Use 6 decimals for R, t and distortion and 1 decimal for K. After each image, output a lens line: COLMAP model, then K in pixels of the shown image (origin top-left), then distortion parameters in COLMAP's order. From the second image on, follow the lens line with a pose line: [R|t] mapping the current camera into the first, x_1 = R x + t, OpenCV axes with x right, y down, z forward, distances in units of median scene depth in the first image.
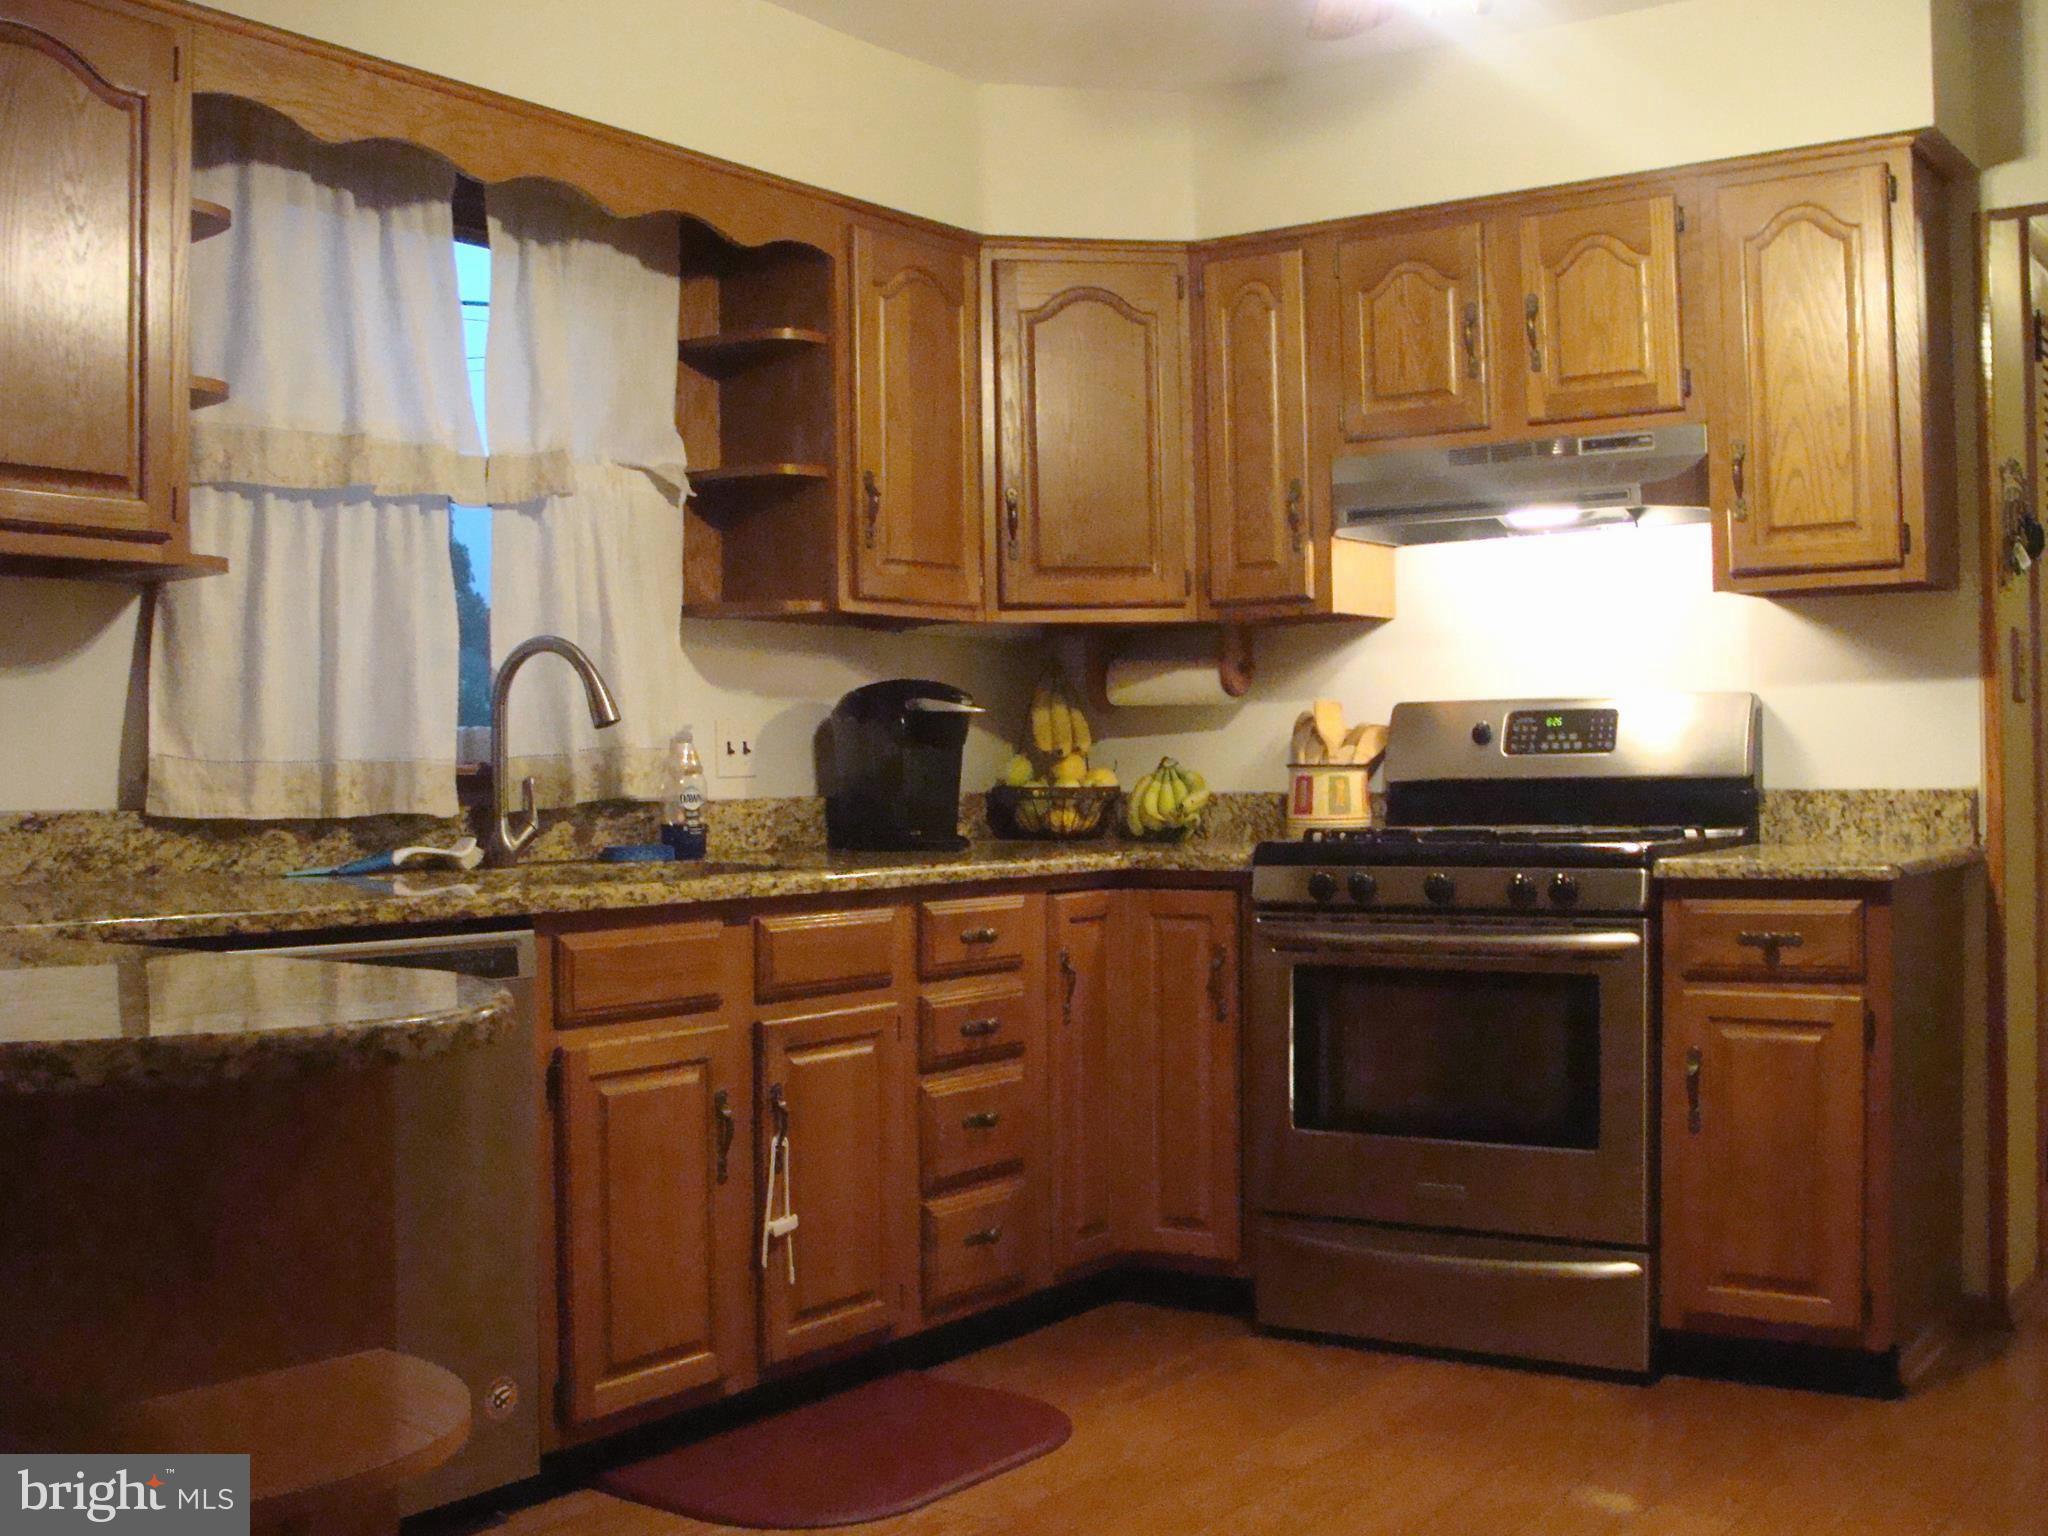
lens RADIAL K [[2288.4, 0, 1038.6], [0, 2288.4, 770.9], [0, 0, 1]] dist [-0.207644, 0.245598]
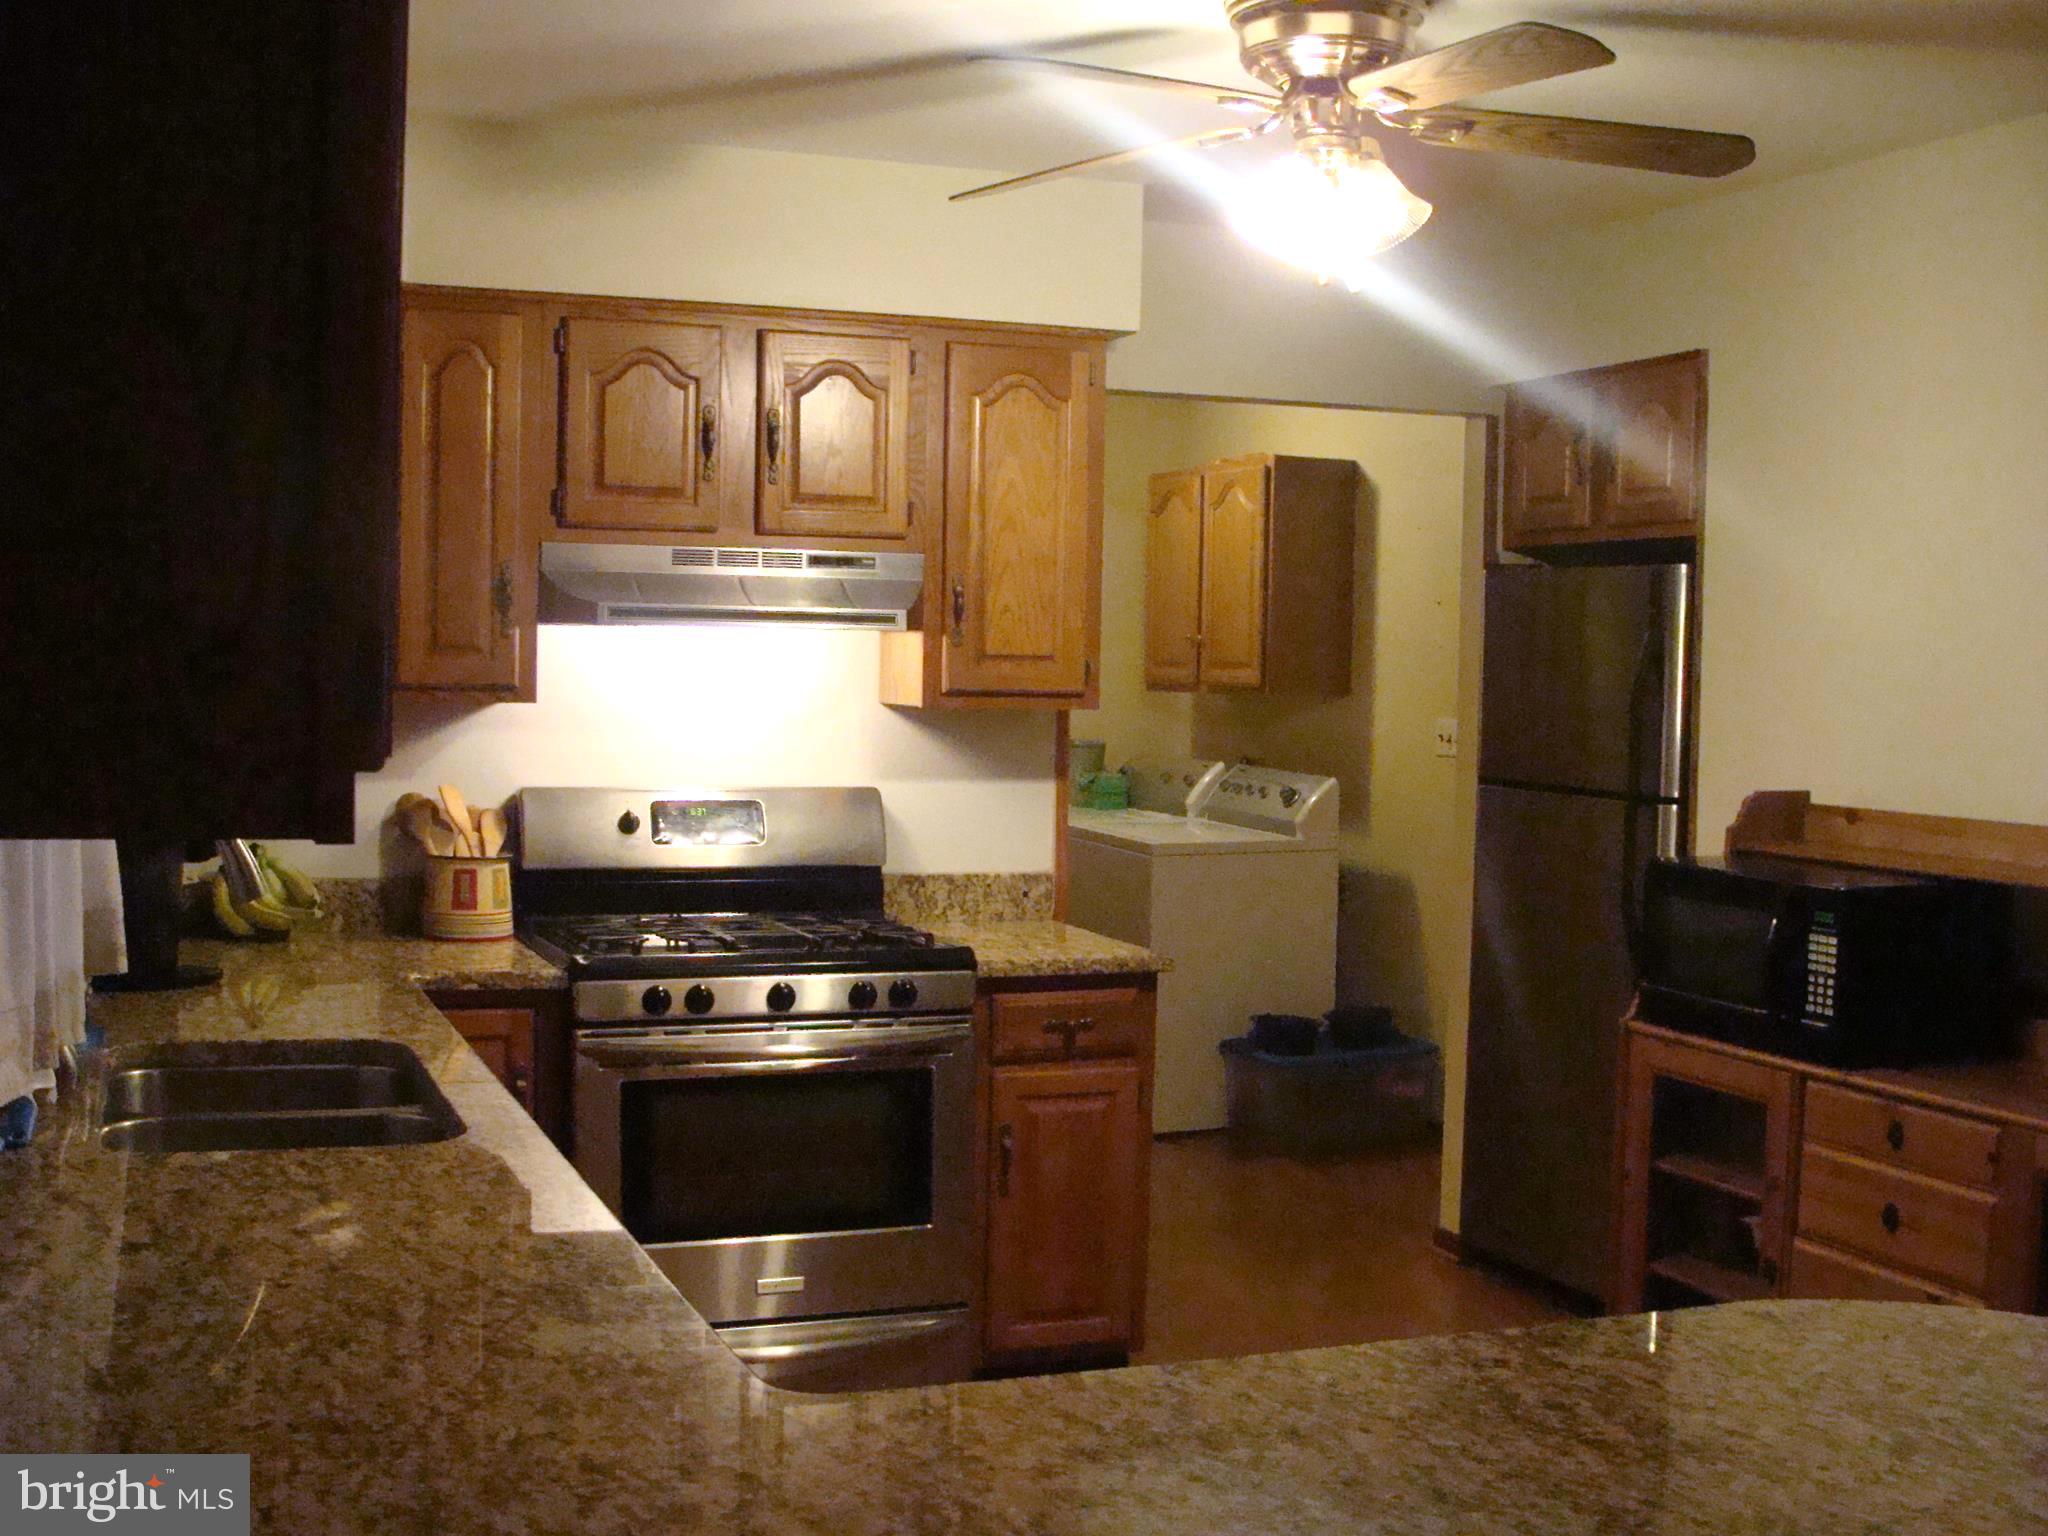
lens RADIAL K [[2288.4, 0, 1038.6], [0, 2288.4, 770.9], [0, 0, 1]] dist [-0.207644, 0.245598]
pose [[0.555976, -0.009565, 0.831143, -0.600958], [-0.027654, 0.999167, 0.029998, -0.082957], [-0.830738, -0.039663, 0.555248, 0.322143]]
